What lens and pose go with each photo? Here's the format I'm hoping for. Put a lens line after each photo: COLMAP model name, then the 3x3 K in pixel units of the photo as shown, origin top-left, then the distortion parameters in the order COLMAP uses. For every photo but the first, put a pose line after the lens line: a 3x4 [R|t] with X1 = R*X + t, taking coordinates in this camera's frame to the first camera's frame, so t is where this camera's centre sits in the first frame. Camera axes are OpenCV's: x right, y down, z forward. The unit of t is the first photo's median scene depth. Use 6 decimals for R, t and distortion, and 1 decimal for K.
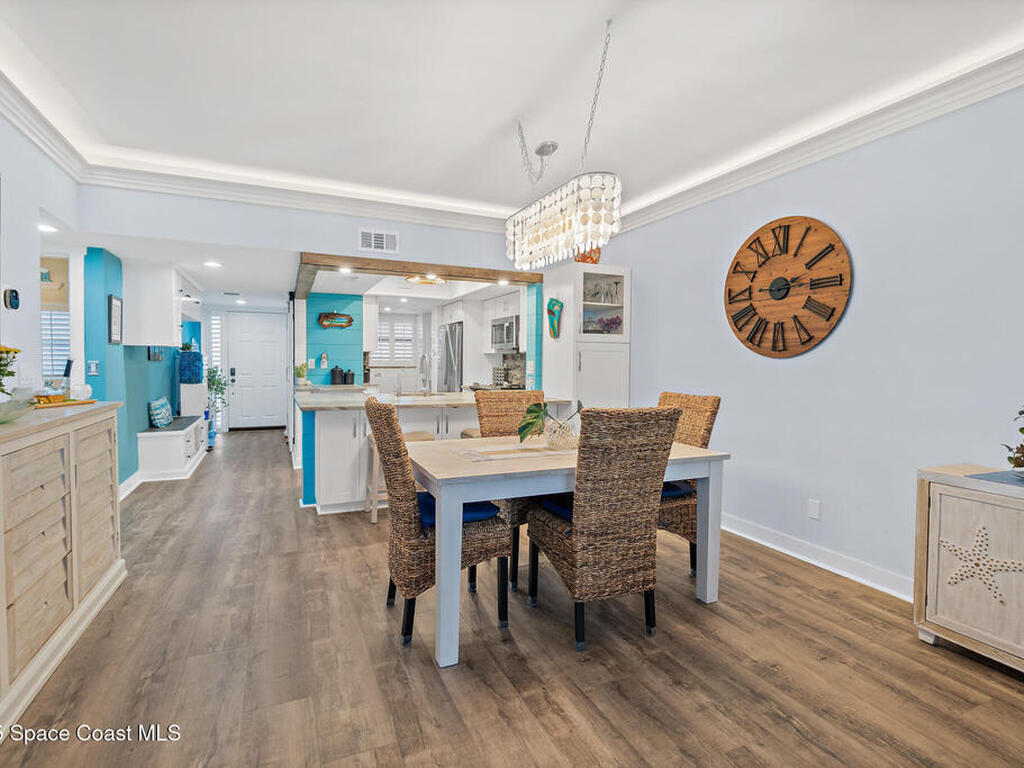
lens RADIAL K [[500.4, 0, 512.3], [0, 500.4, 380.1], [0, 0, 1]] dist [0.003503, 0.001721]
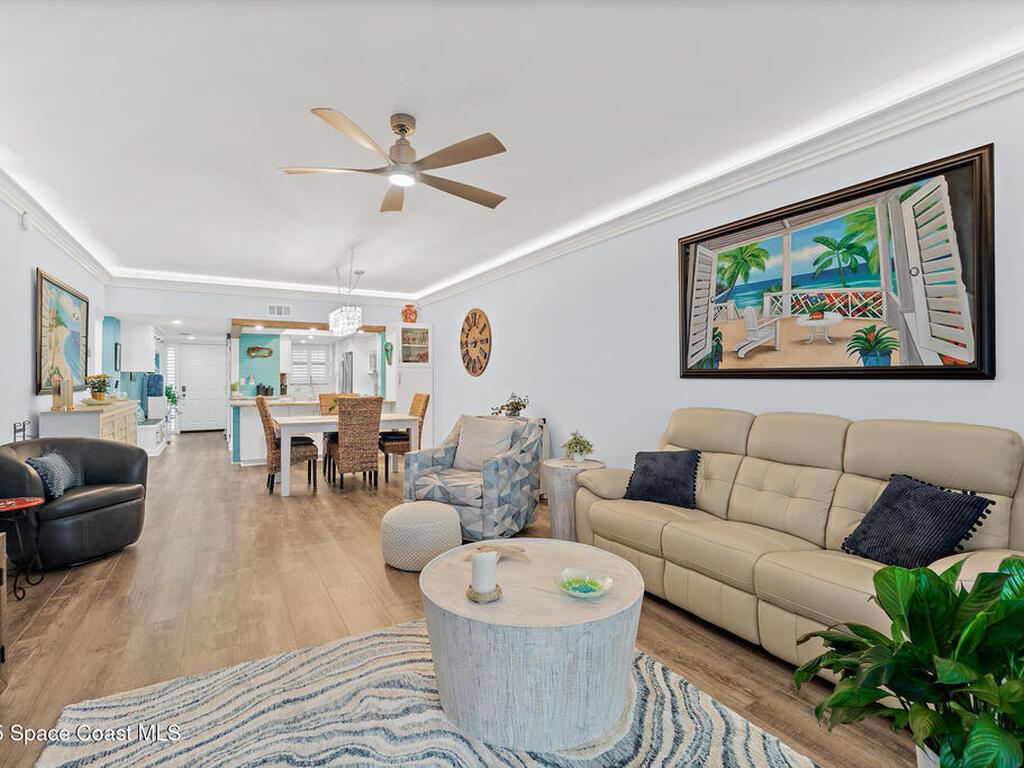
lens RADIAL K [[500.4, 0, 510.5], [0, 500.4, 381.6], [0, 0, 1]] dist [0.003503, 0.001721]
pose [[0.996164, -0.010818, 0.086837, 0.288567], [0.013432, 0.999472, -0.029572, 0.023374], [-0.086471, 0.030625, 0.995784, -0.603243]]
